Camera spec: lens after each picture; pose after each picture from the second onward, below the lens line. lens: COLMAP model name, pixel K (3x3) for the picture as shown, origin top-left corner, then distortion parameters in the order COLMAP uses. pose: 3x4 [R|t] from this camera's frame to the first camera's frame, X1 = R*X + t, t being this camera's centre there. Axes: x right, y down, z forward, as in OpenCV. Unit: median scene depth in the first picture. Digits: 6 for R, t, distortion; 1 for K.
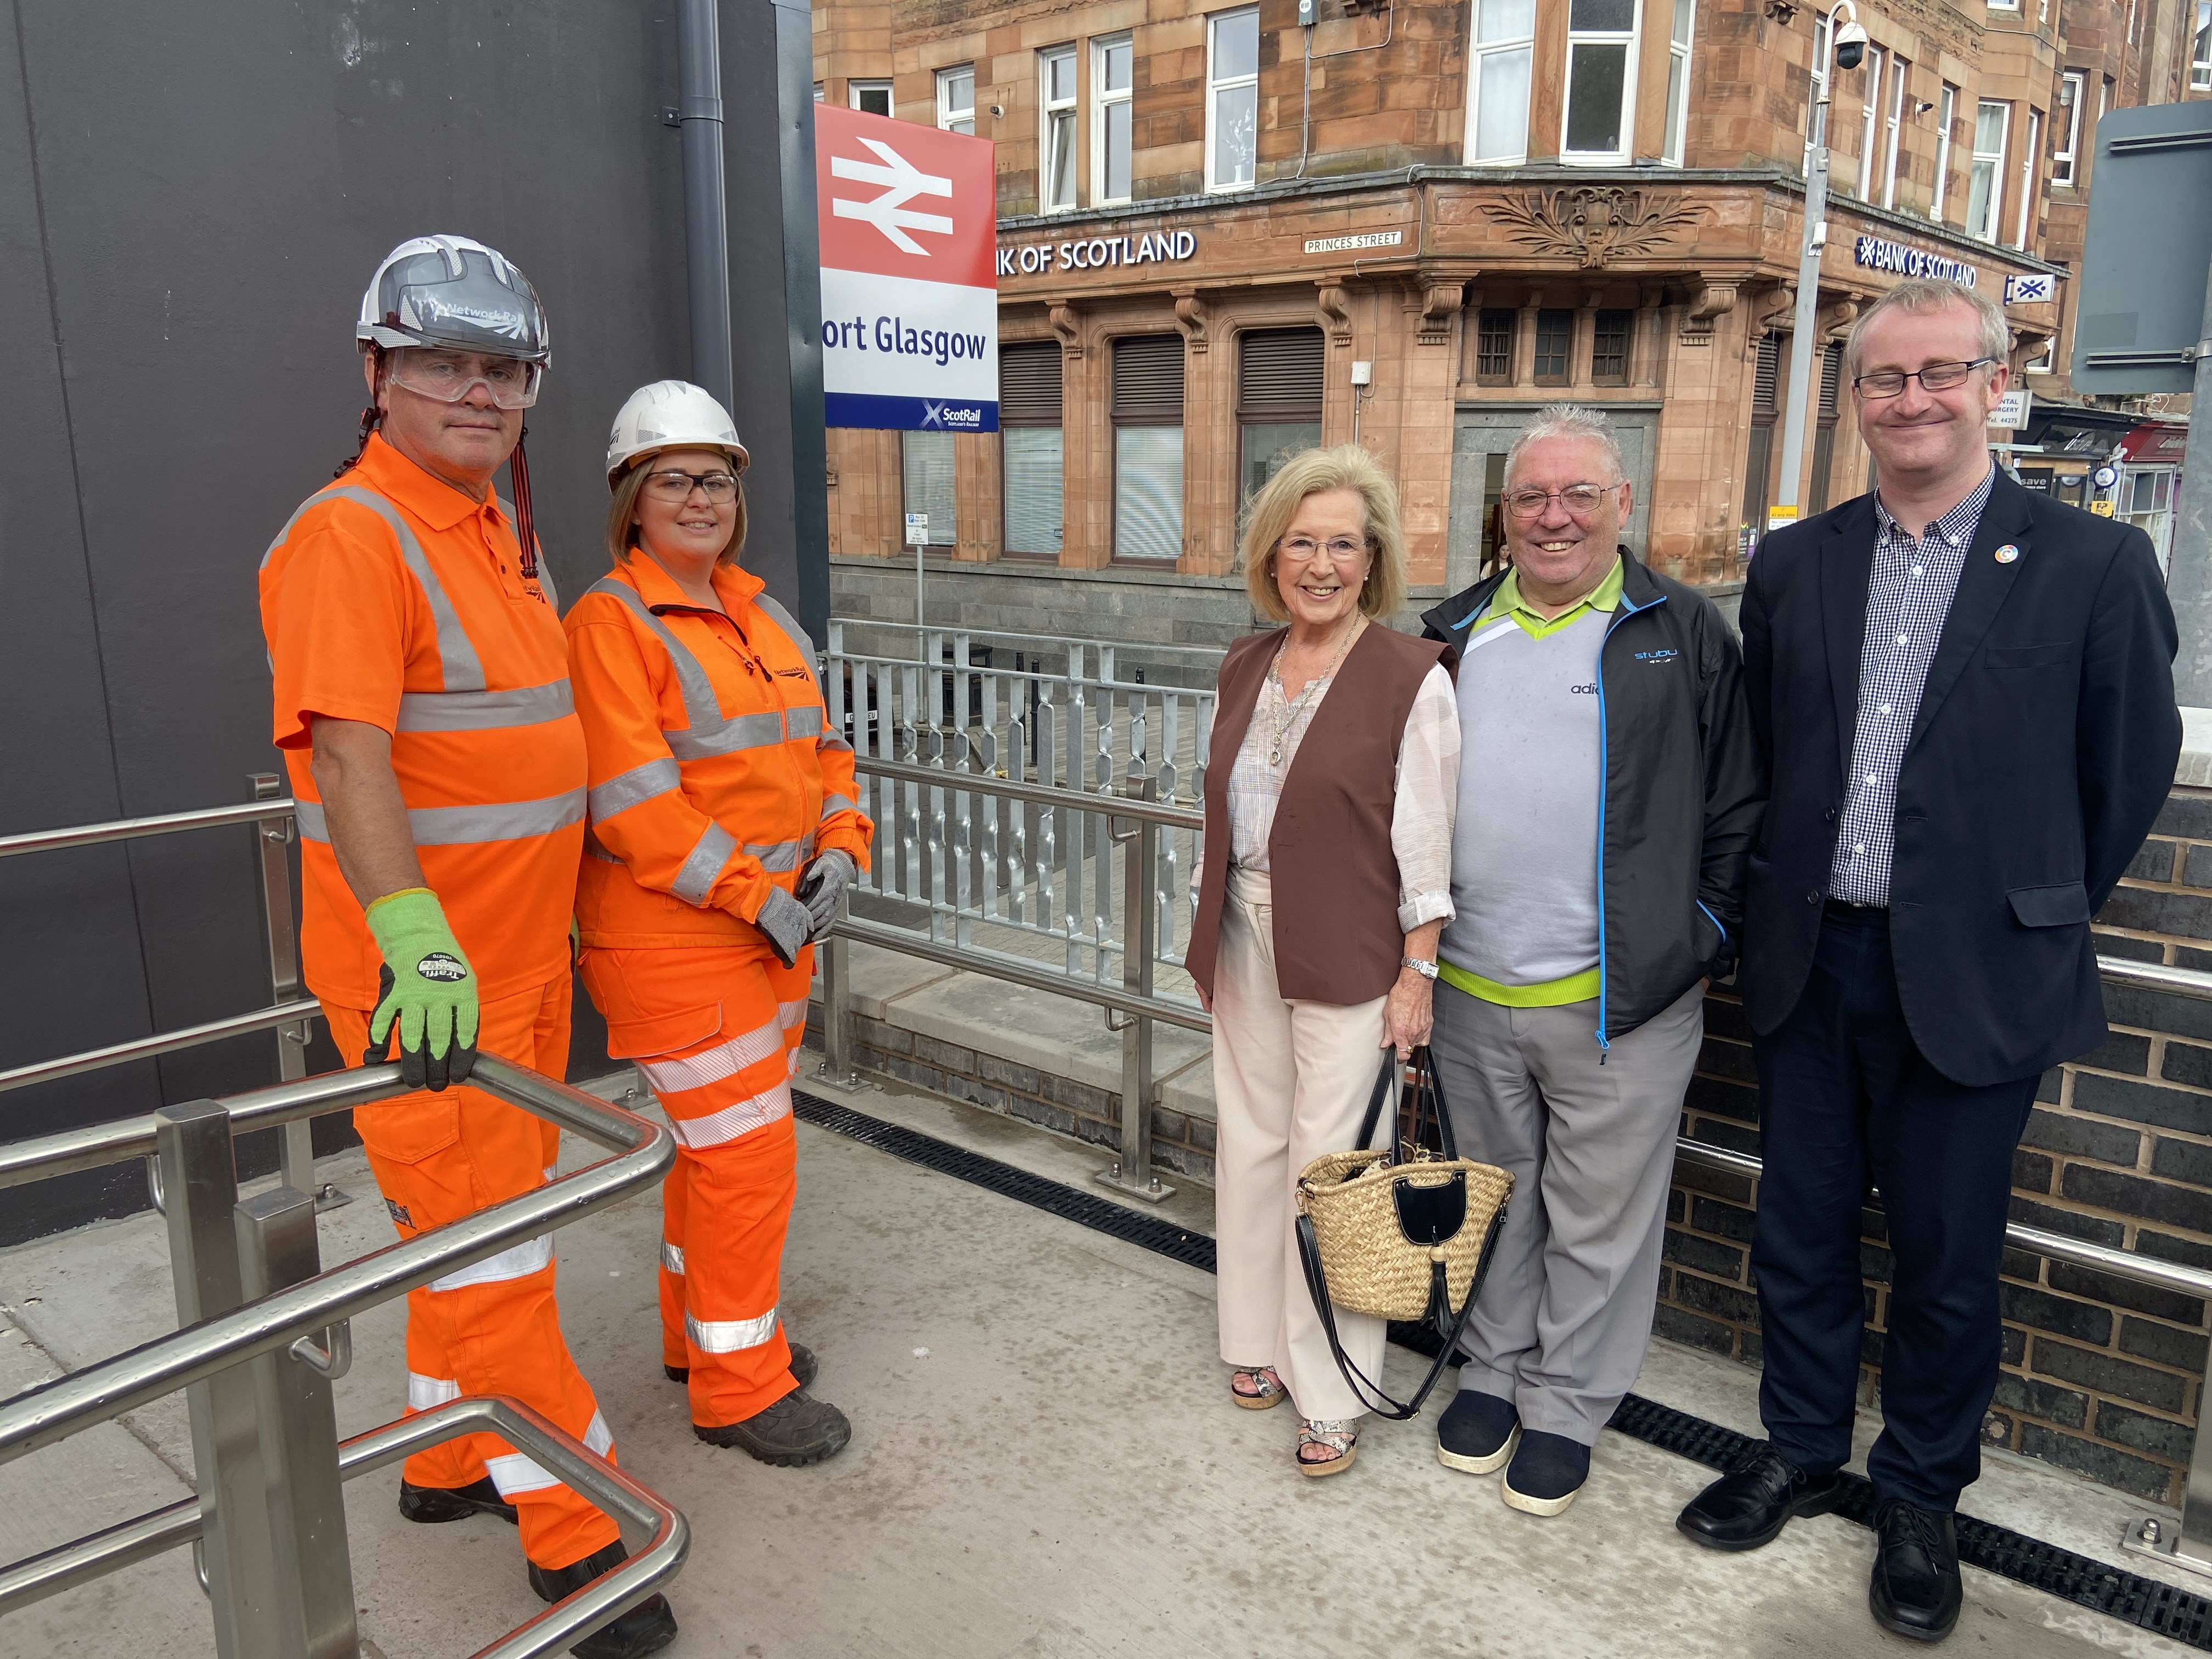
lens RADIAL K [[1668.8, 0, 1106.0], [0, 1668.8, 829.5], [0, 0, 1]] dist [0.121758, -0.163635]
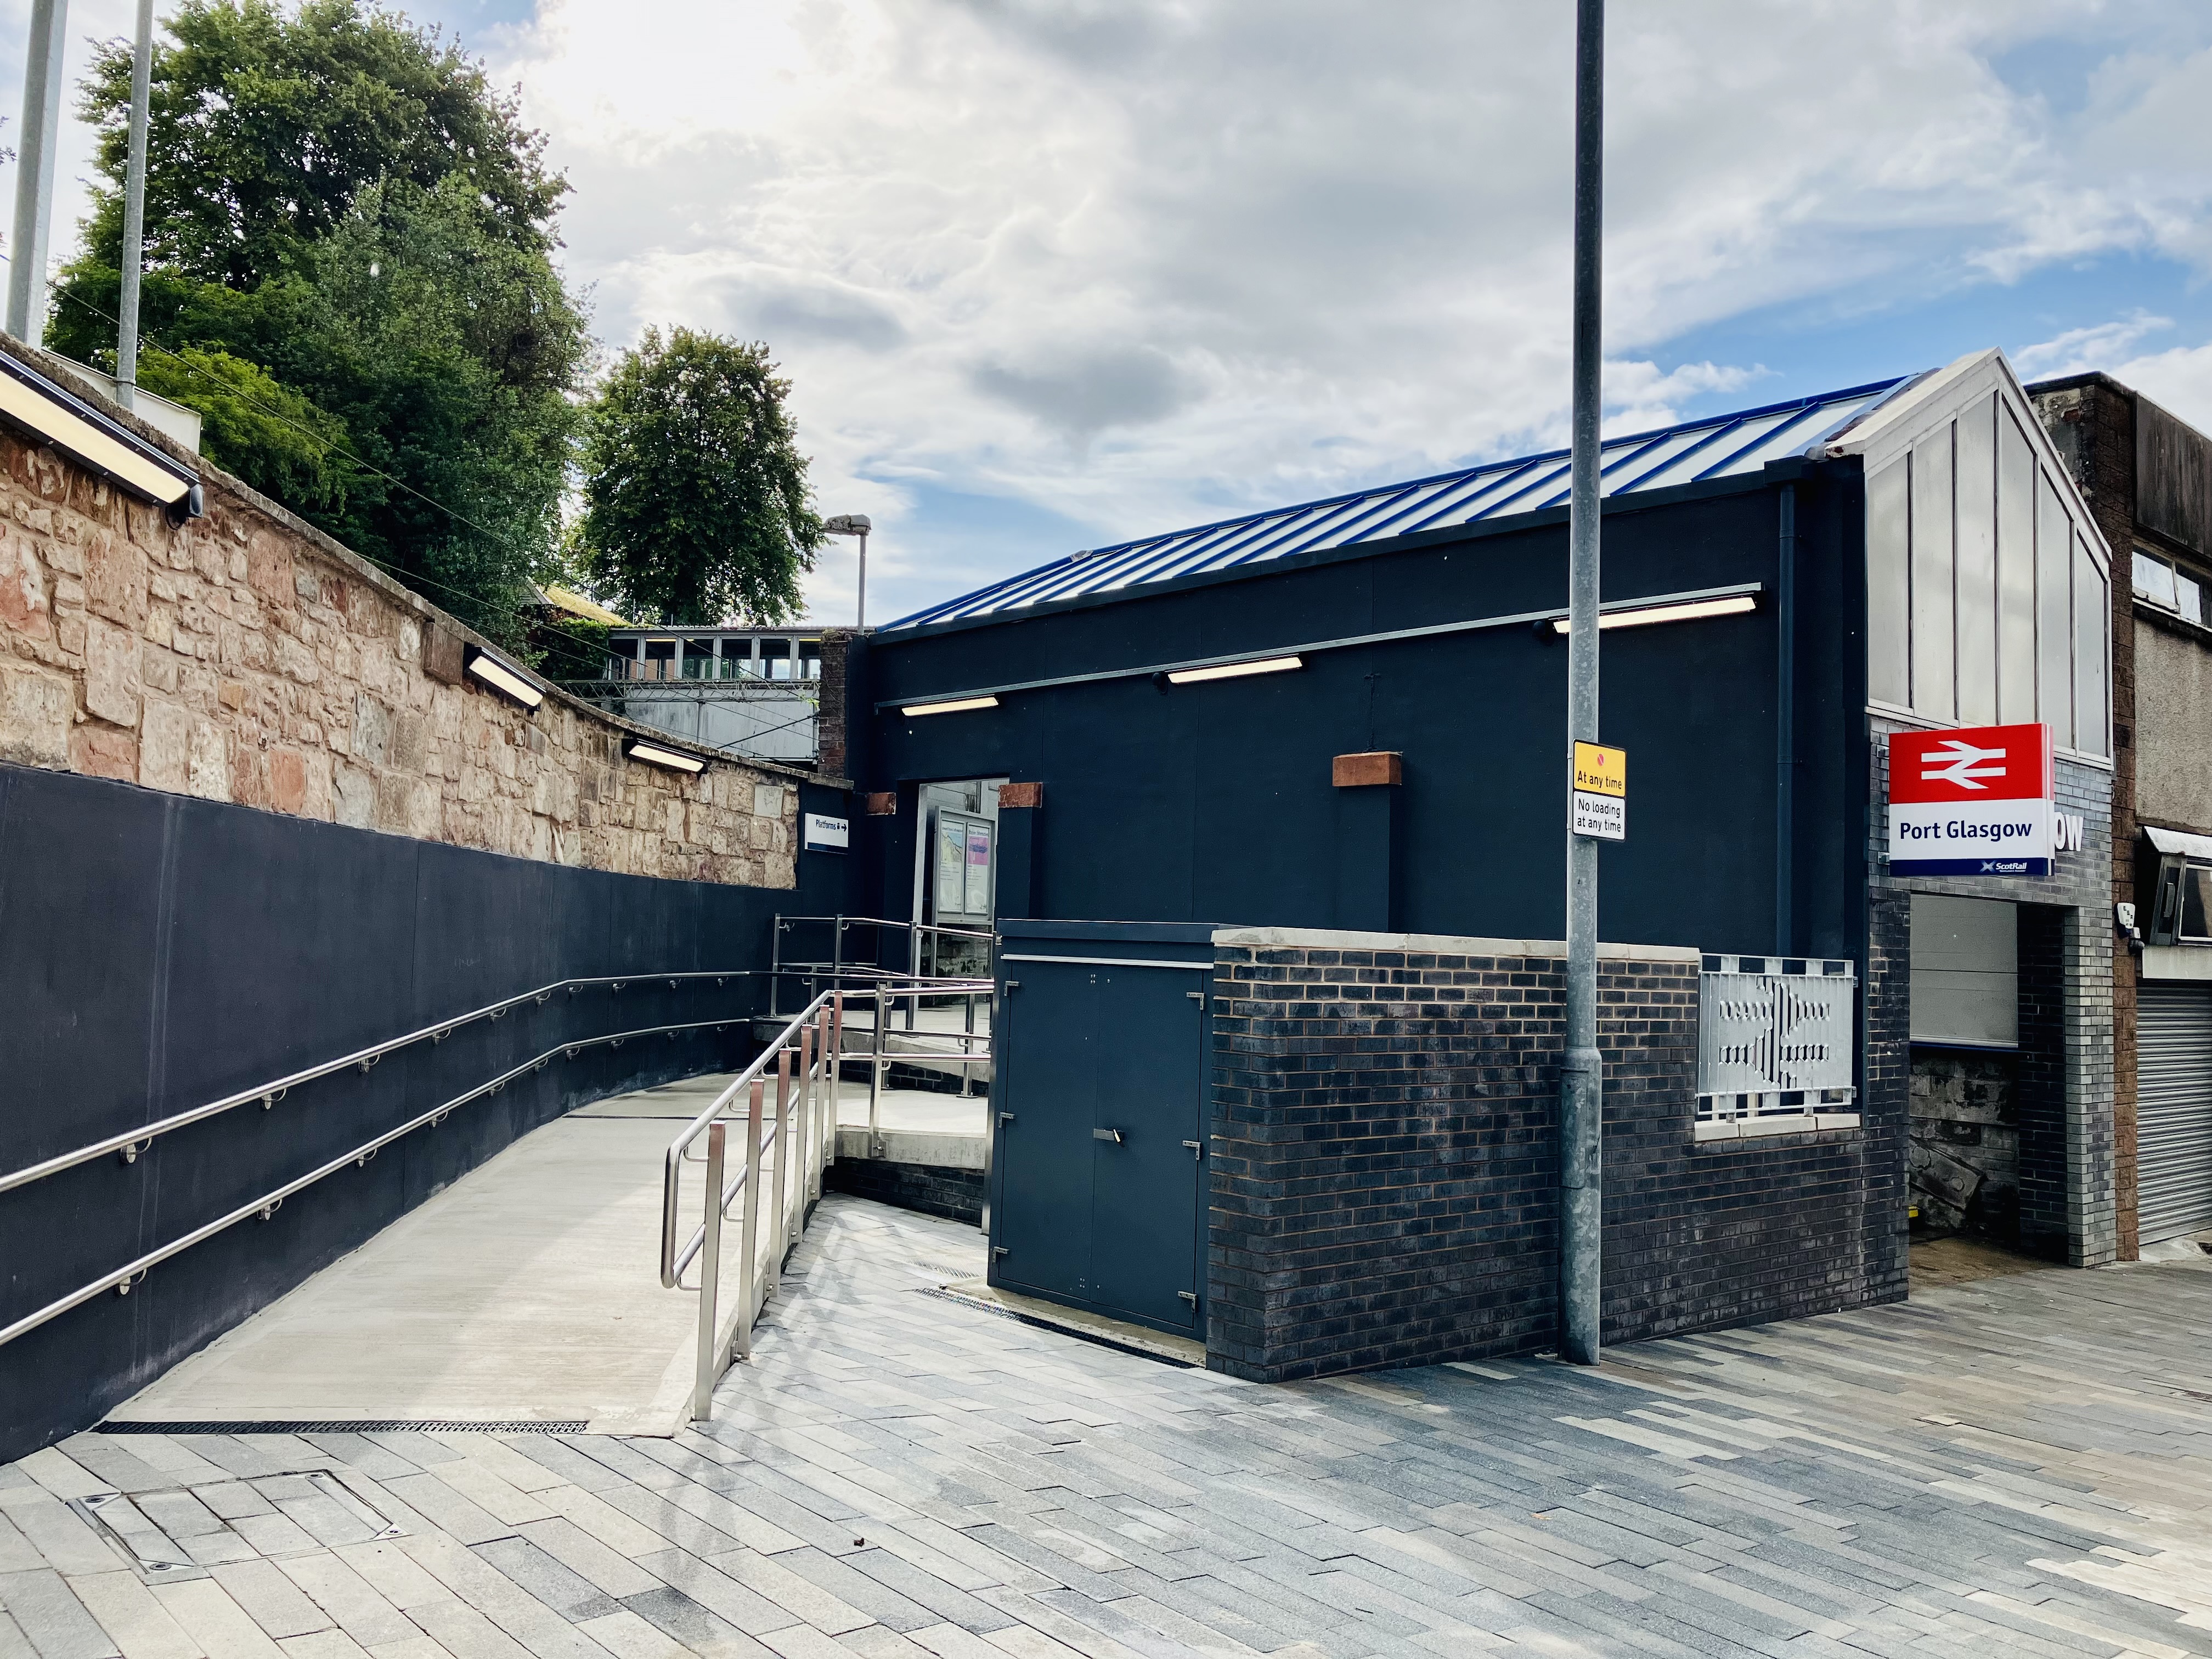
lens RADIAL K [[1814.4, 0, 1102.6], [0, 1814.4, 817.2], [0, 0, 1]] dist [0.025448, -0.013731]
pose [[-0.164777, -0.081433, -0.982964, 0.563037], [-0.243715, 0.969045, -0.039425, 0.005936], [0.955747, 0.233067, -0.179523, 0.110216]]
